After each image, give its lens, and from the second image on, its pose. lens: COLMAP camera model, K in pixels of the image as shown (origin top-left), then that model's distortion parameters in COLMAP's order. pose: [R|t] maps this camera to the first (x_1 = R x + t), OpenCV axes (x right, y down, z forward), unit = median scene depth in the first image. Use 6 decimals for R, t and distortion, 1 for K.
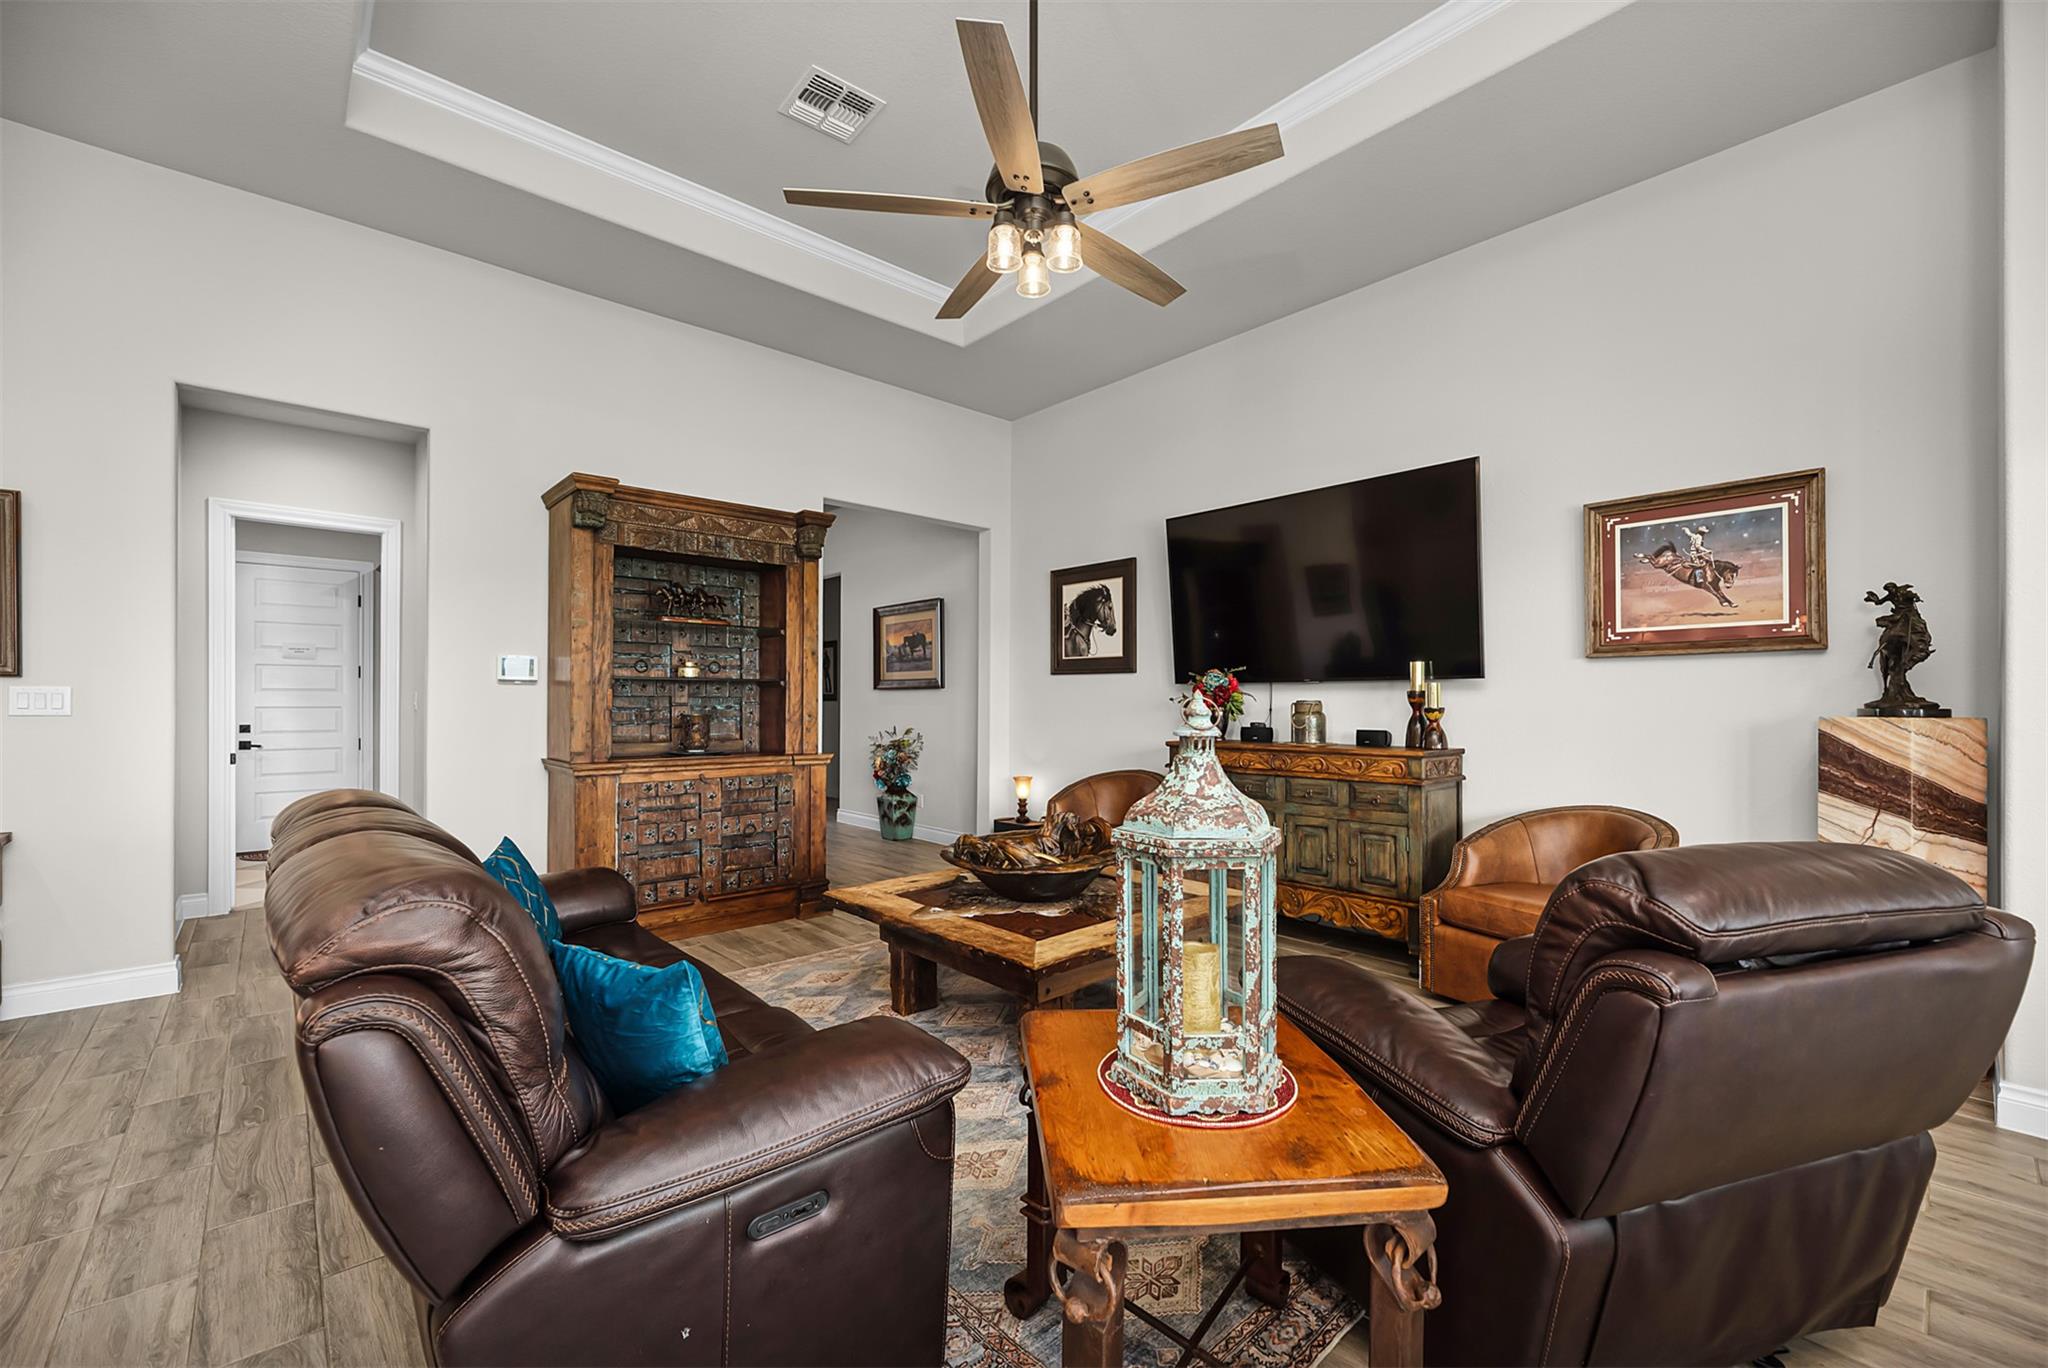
lens RADIAL K [[830.8, 0, 1031.1], [0, 830.8, 701.6], [0, 0, 1]] dist [0.001689, -0.000015]
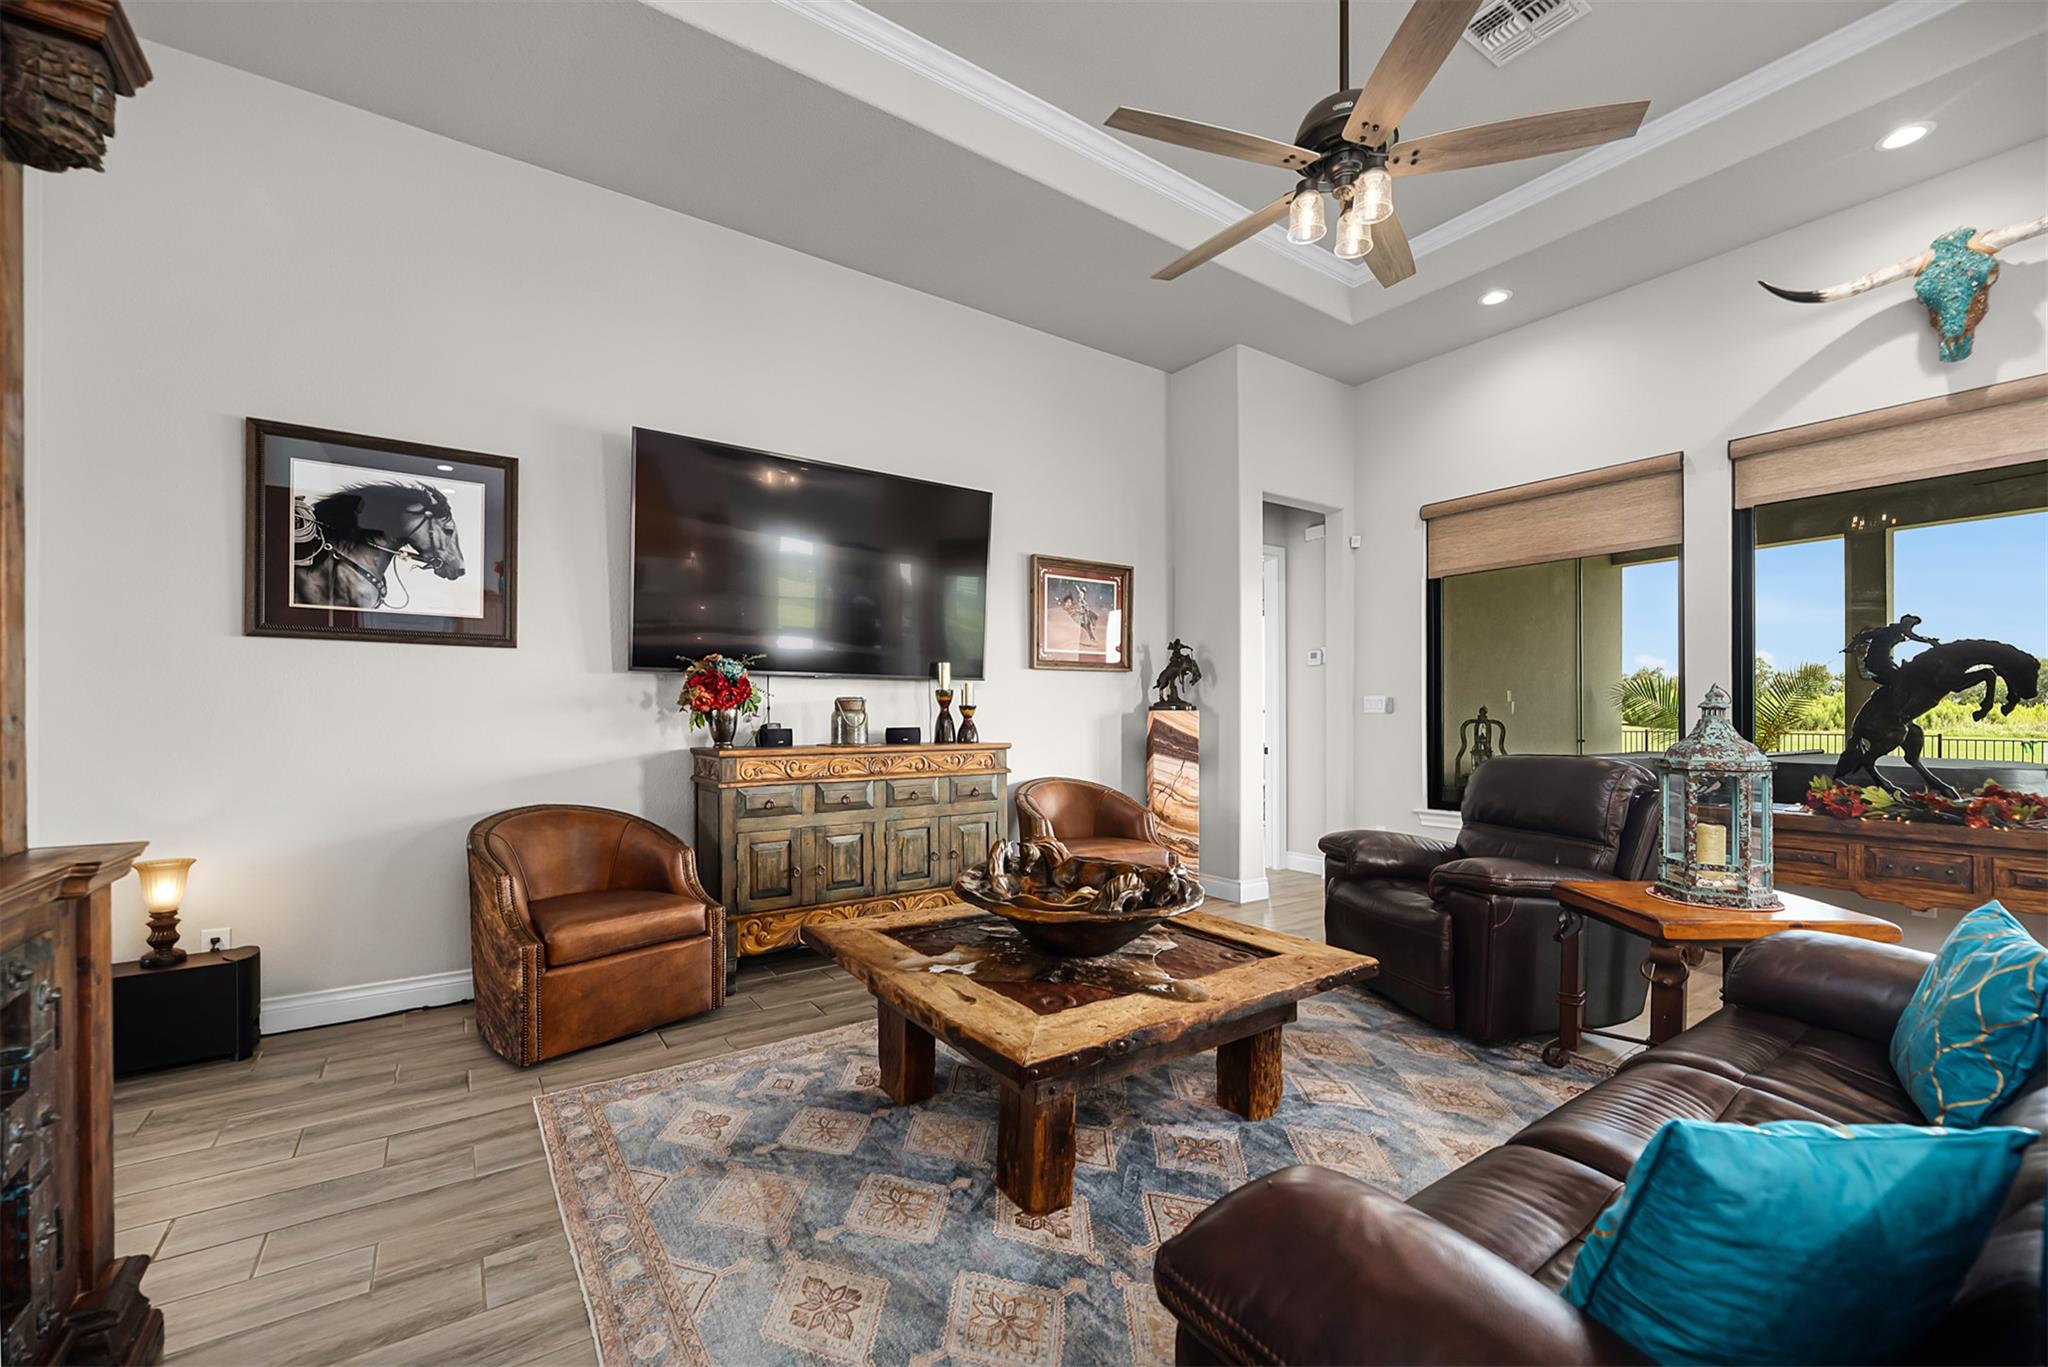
lens RADIAL K [[844.1, 0, 1011.4], [0, 844.1, 711.5], [0, 0, 1]] dist [0.015482, 0.000079]
pose [[0.133955, -0.001018, 0.990987, -0.595796], [-0.004491, 0.999989, 0.001634, 0.012710], [-0.990977, -0.004670, 0.133949, 0.738704]]
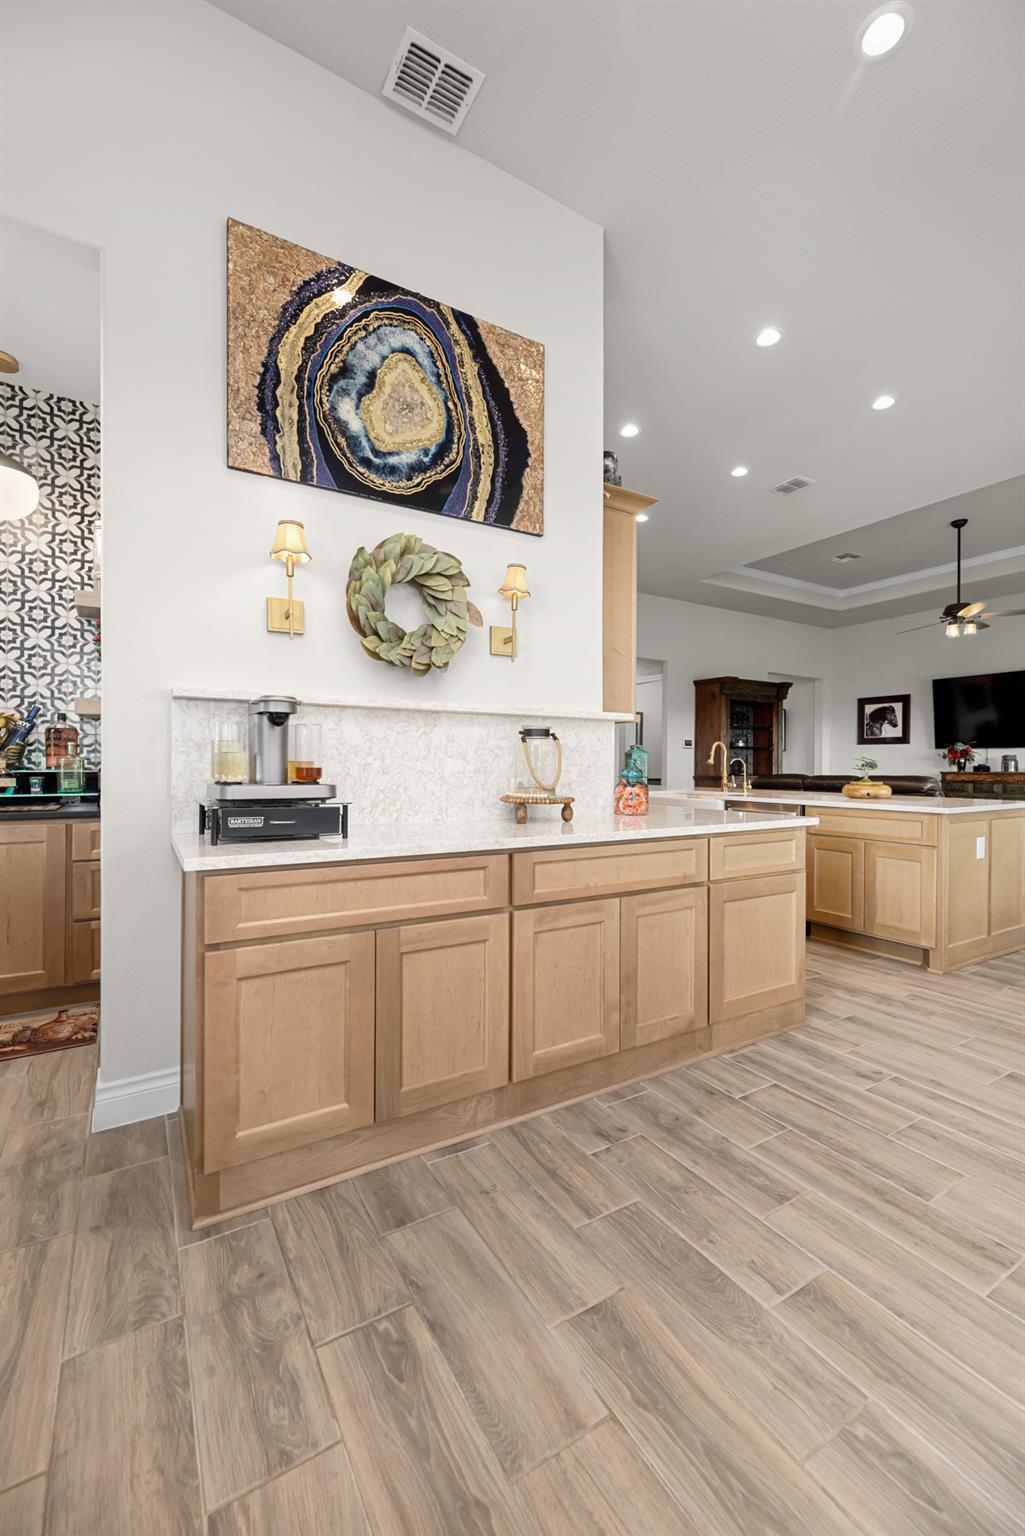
lens RADIAL K [[623.1, 0, 512.5], [0, 623.1, 768.0], [0, 0, 1]] dist [0.001689, -0.000015]
pose [[0.980847, 0.003370, -0.194752, -0.834049], [-0.001589, 0.999955, 0.009299, 0.024825], [0.194775, -0.008812, 0.980808, -1.240733]]
